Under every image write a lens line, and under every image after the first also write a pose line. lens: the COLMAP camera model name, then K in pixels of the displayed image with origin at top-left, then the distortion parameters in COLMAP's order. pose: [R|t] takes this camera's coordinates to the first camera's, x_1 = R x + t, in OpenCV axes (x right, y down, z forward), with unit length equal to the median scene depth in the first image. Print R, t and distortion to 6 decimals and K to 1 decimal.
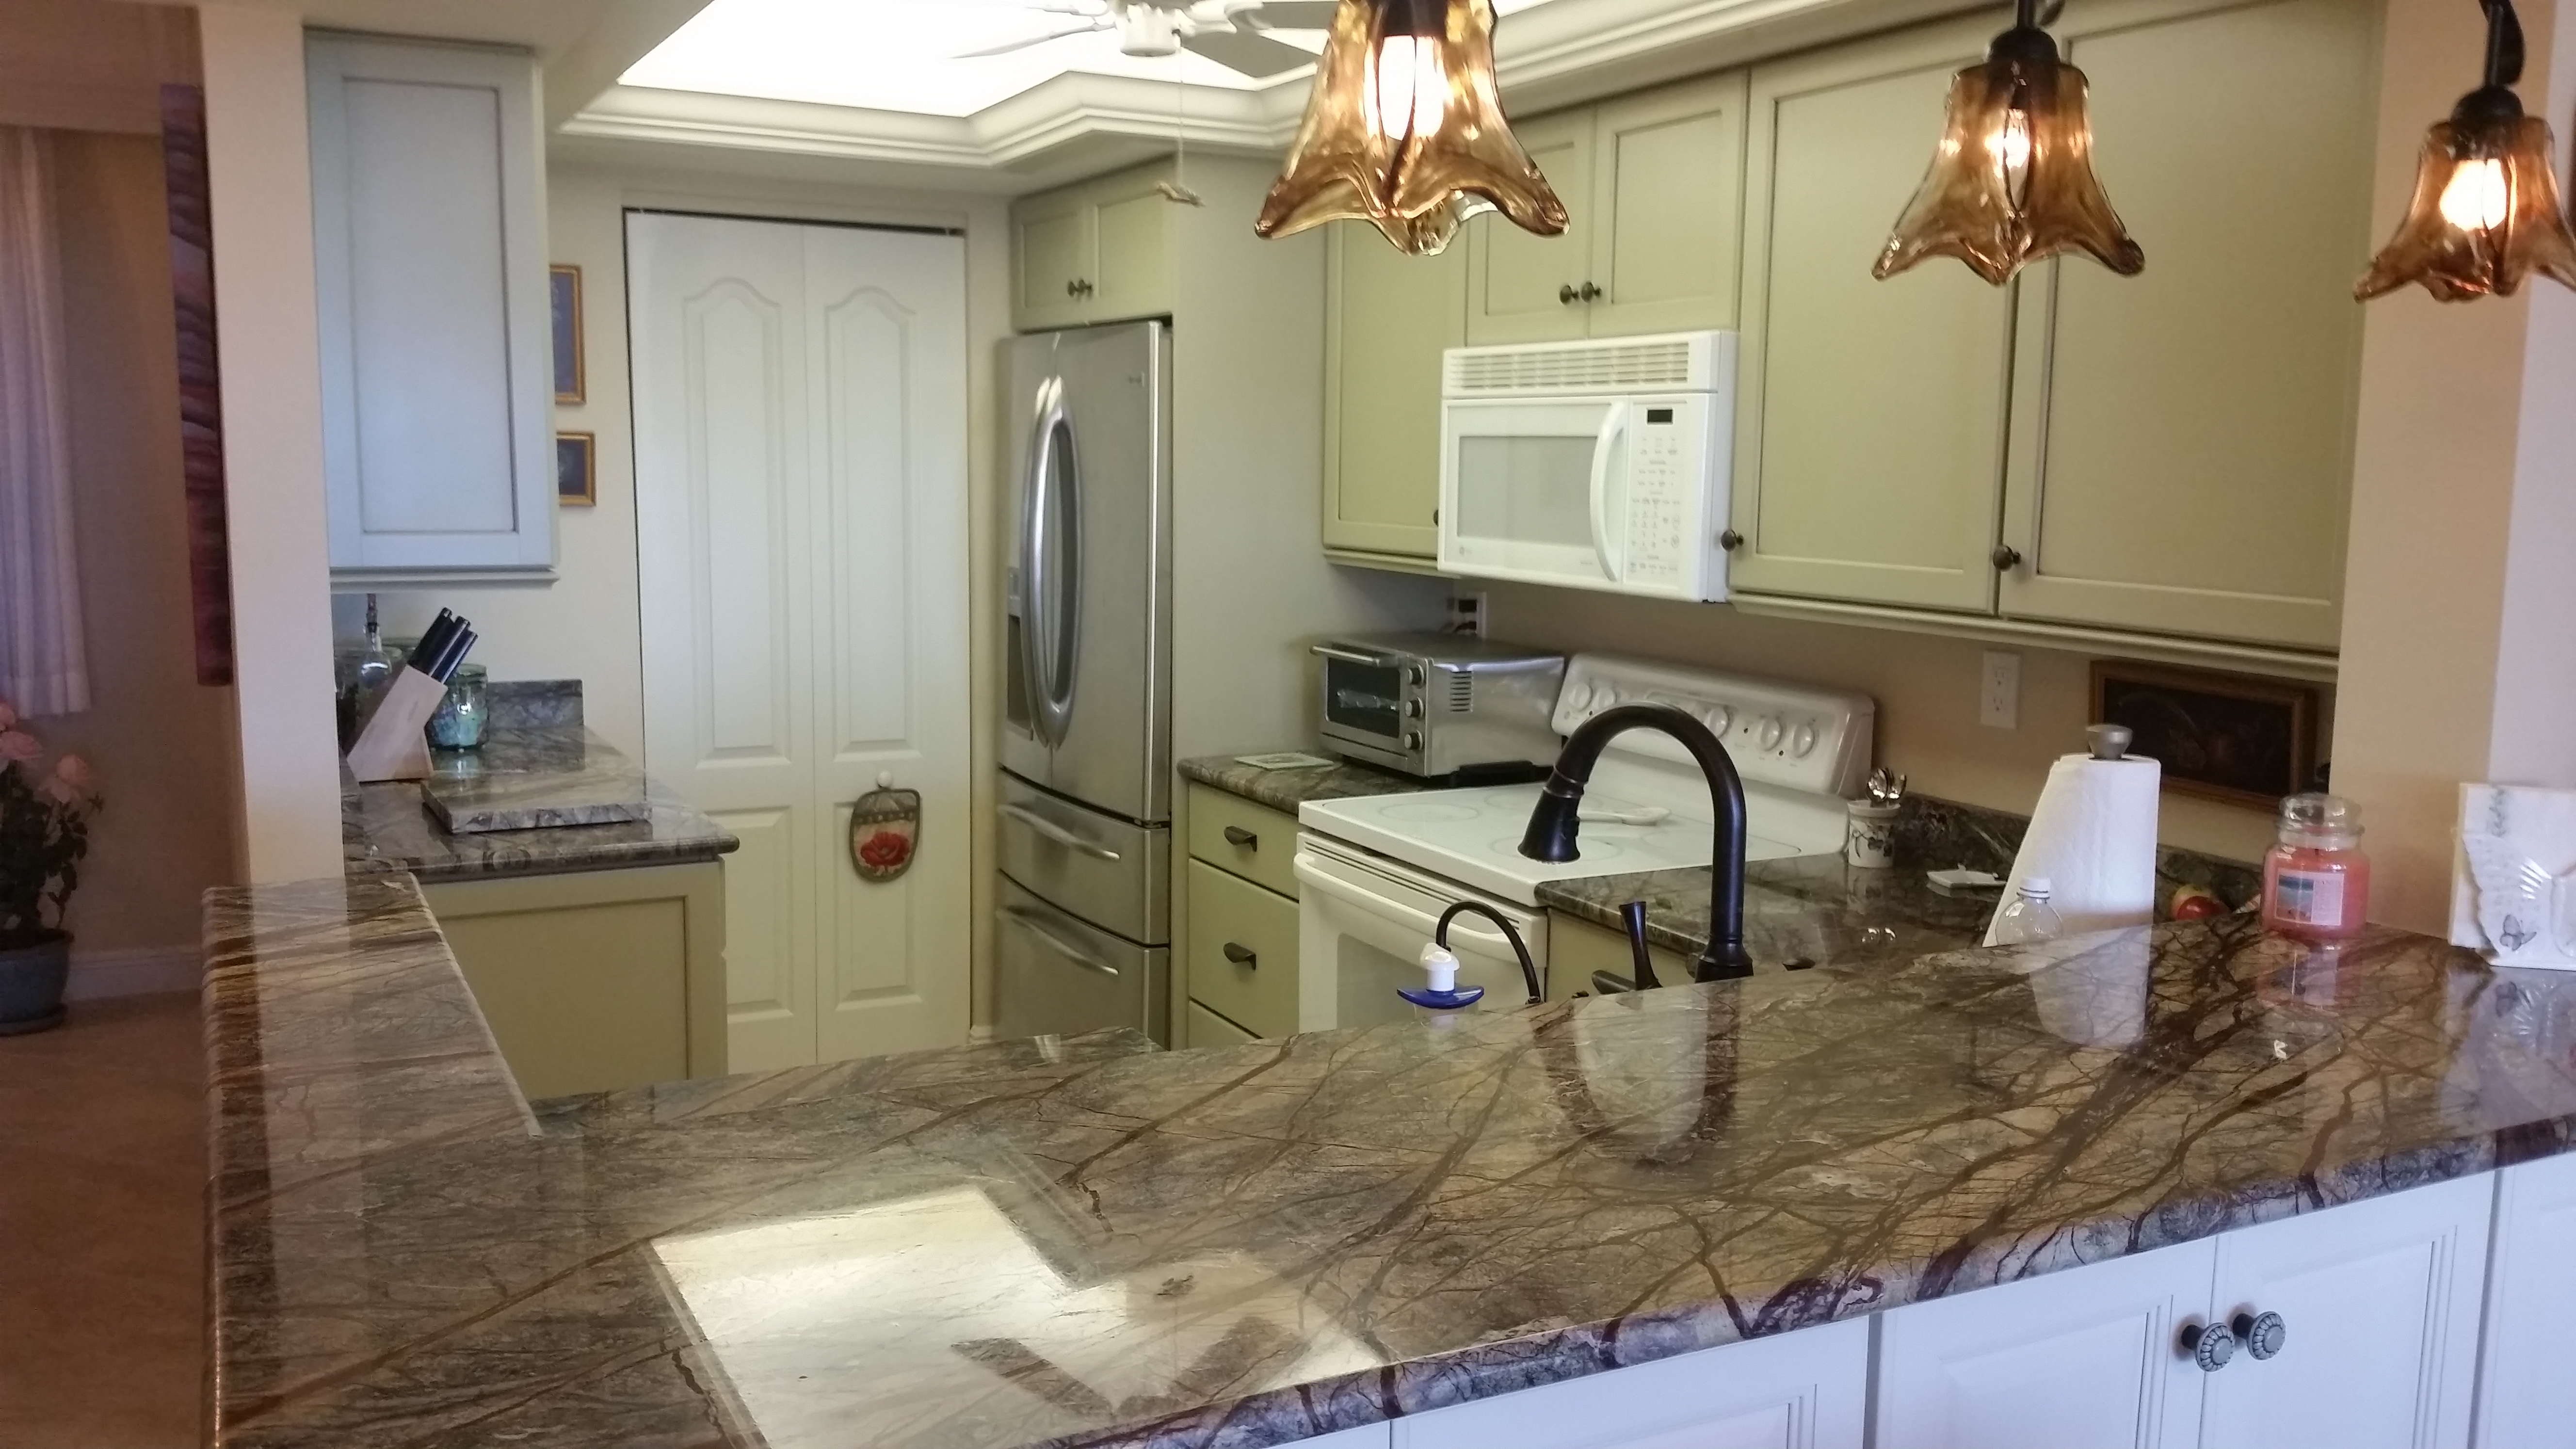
lens RADIAL K [[2154.8, 0, 1282.0], [0, 2154.8, 717.0], [0, 0, 1]] dist [0.164195, -0.018375]
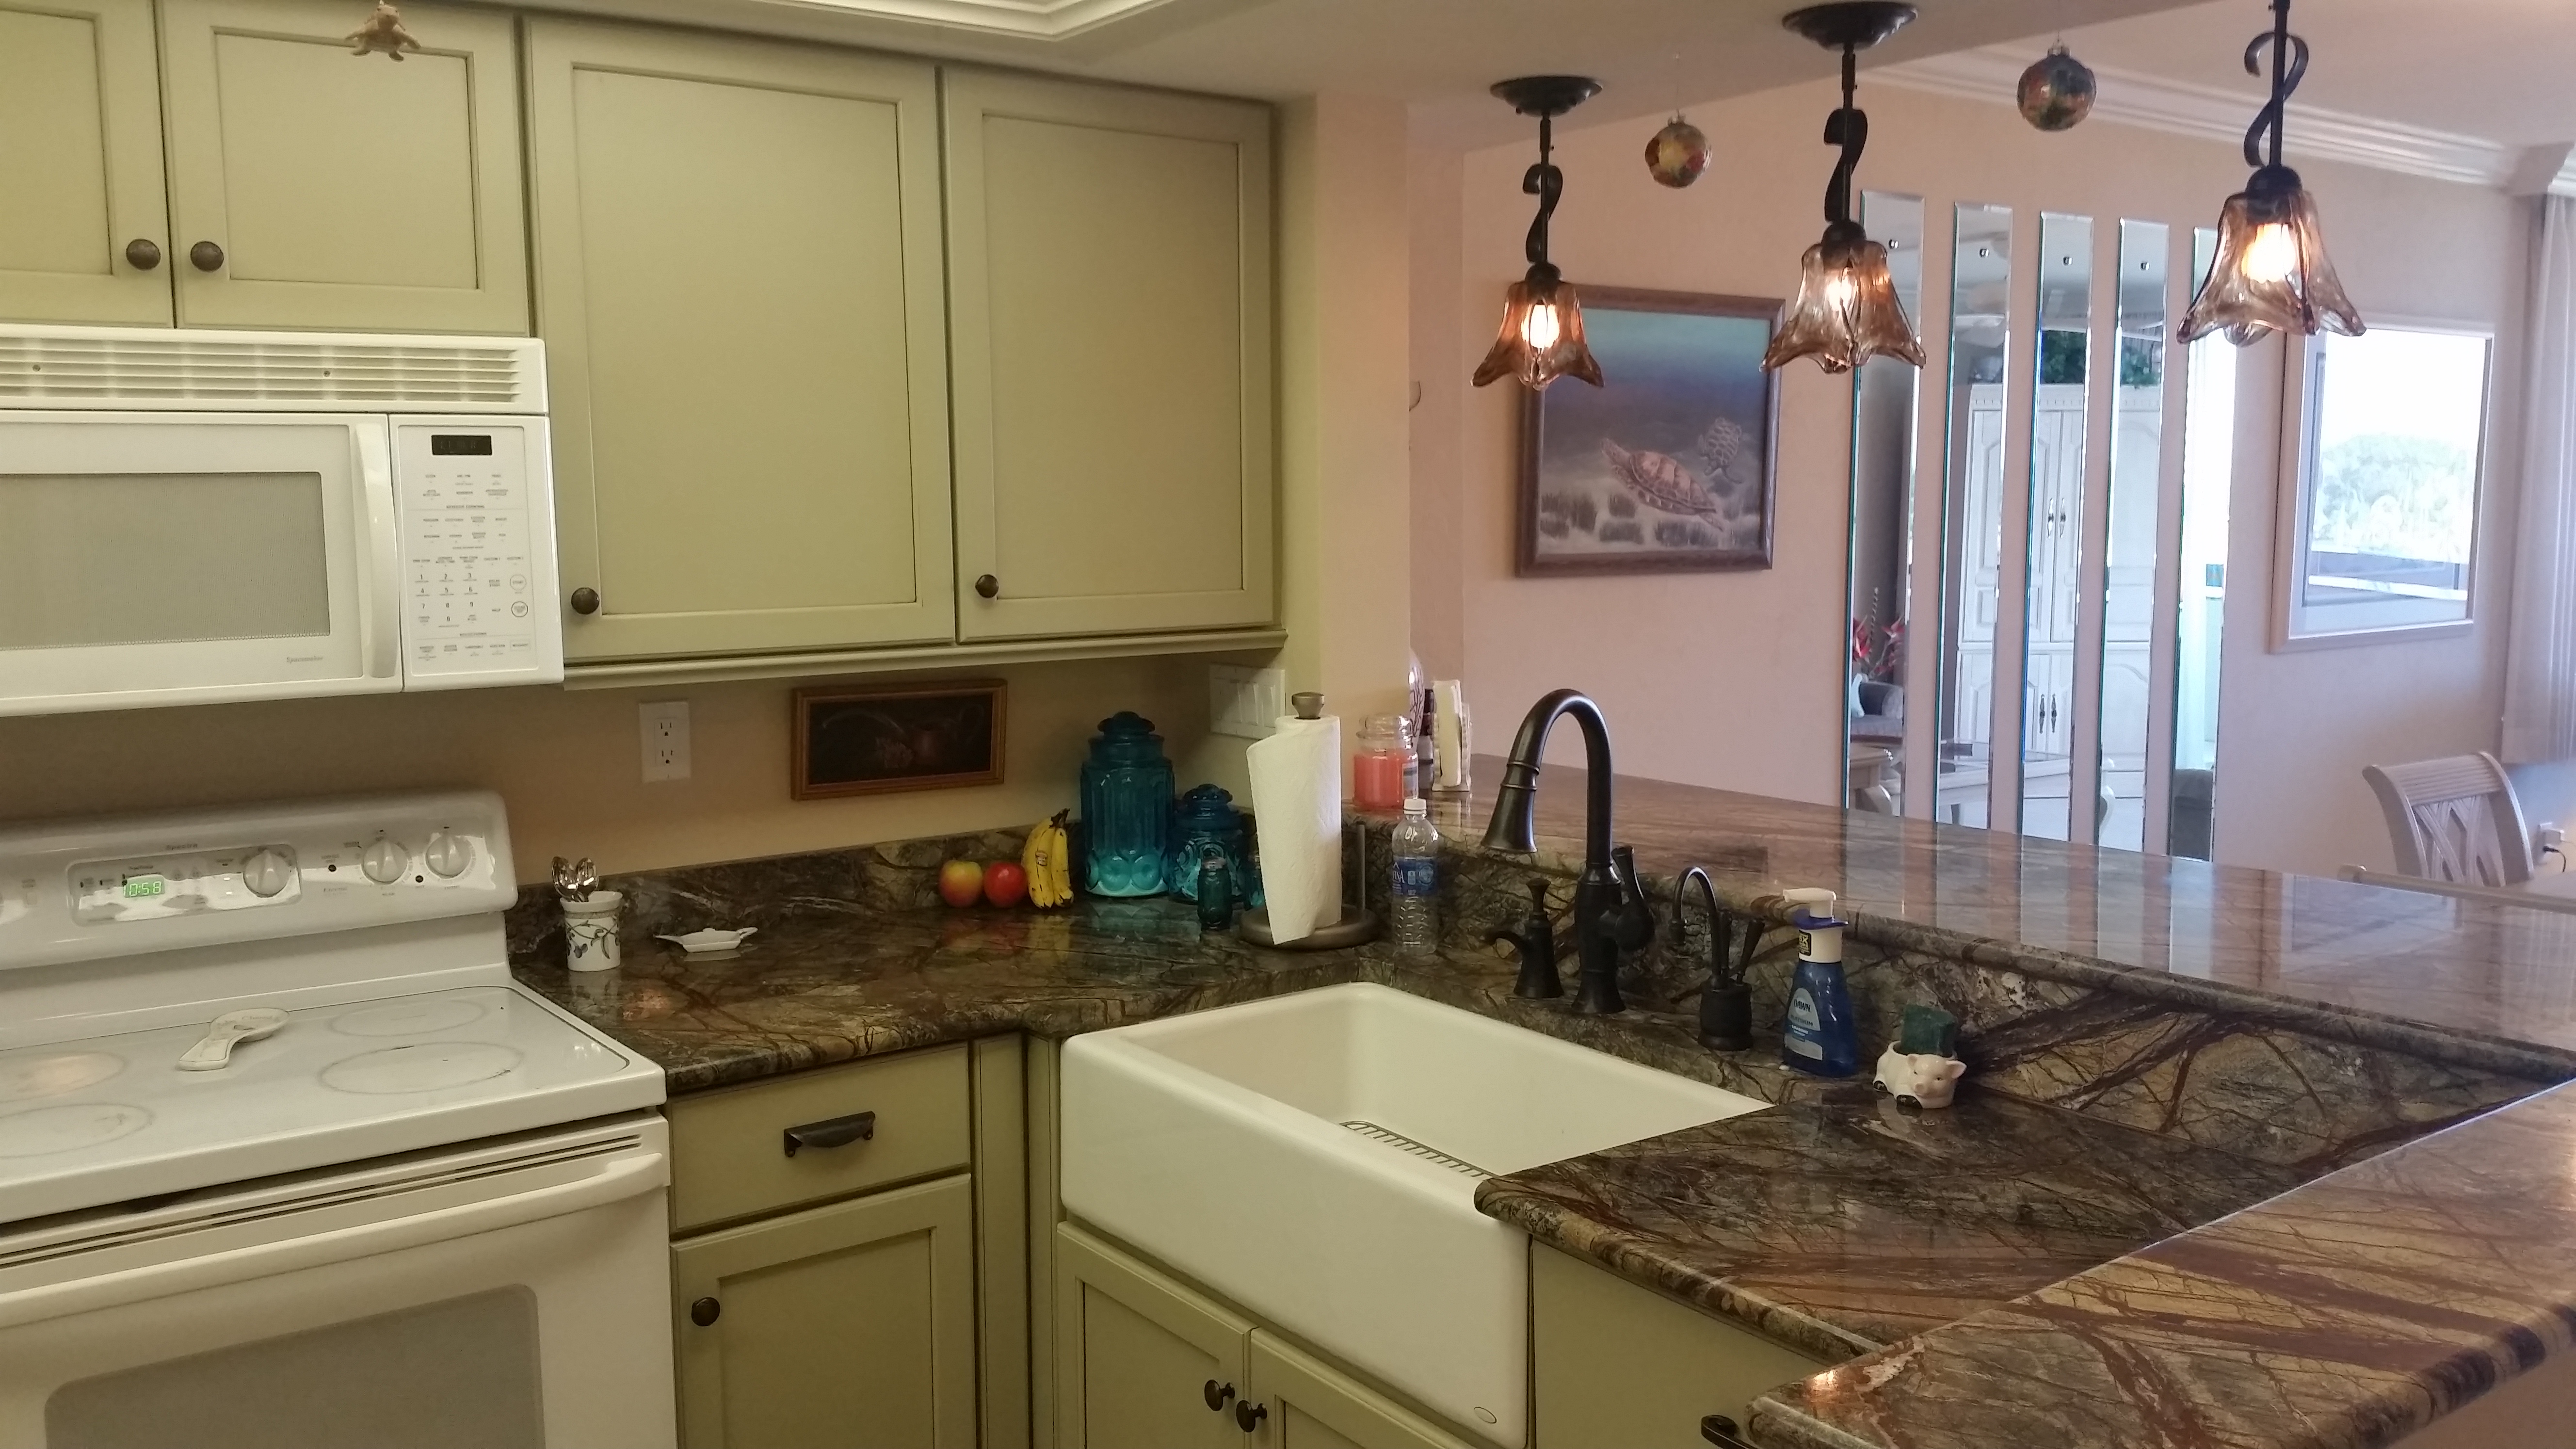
lens RADIAL K [[2154.8, 0, 1271.6], [0, 2154.8, 741.4], [0, 0, 1]] dist [0.164195, -0.018375]
pose [[-0.143008, -0.132913, 0.980756, -0.622506], [0.135574, 0.978970, 0.152440, -0.118115], [-0.980392, 0.154765, -0.121981, 0.845606]]
